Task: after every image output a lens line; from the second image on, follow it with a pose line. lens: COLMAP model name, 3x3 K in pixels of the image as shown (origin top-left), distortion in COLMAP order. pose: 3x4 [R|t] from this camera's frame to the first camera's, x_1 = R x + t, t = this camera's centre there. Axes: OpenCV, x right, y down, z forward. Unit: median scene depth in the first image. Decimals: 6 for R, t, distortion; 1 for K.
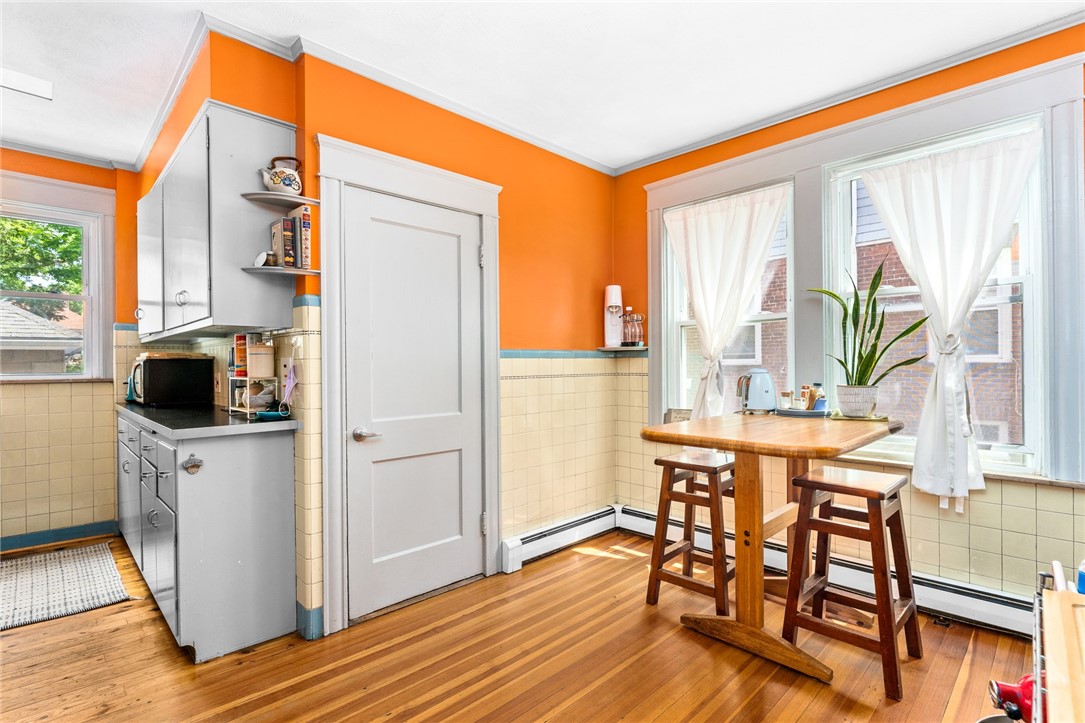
lens RADIAL K [[515.4, 0, 542.5], [0, 515.4, 361.5], [0, 0, 1]] dist [-0.000065, 0.000139]
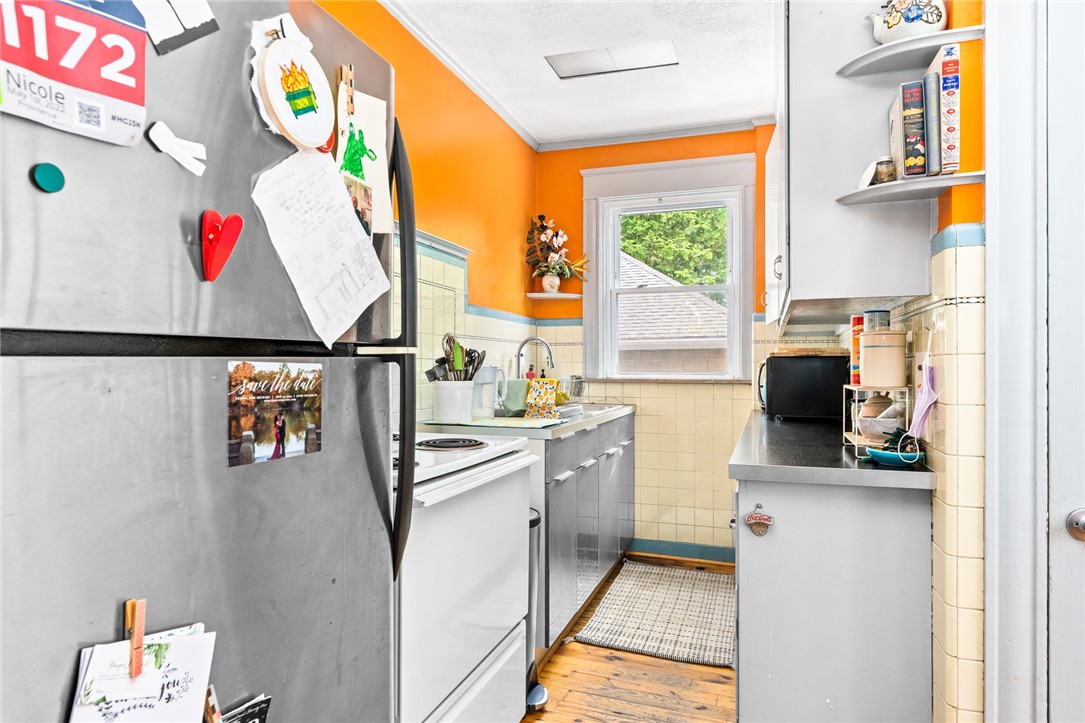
lens RADIAL K [[649.0, 0, 542.5], [0, 649.0, 361.5], [0, 0, 1]] dist [-0.008879, 0.001535]
pose [[0.447002, 0.005270, -0.894517, -0.073680], [-0.004669, 0.999983, 0.003558, 0.001337], [0.894521, 0.002587, 0.447019, 0.356143]]
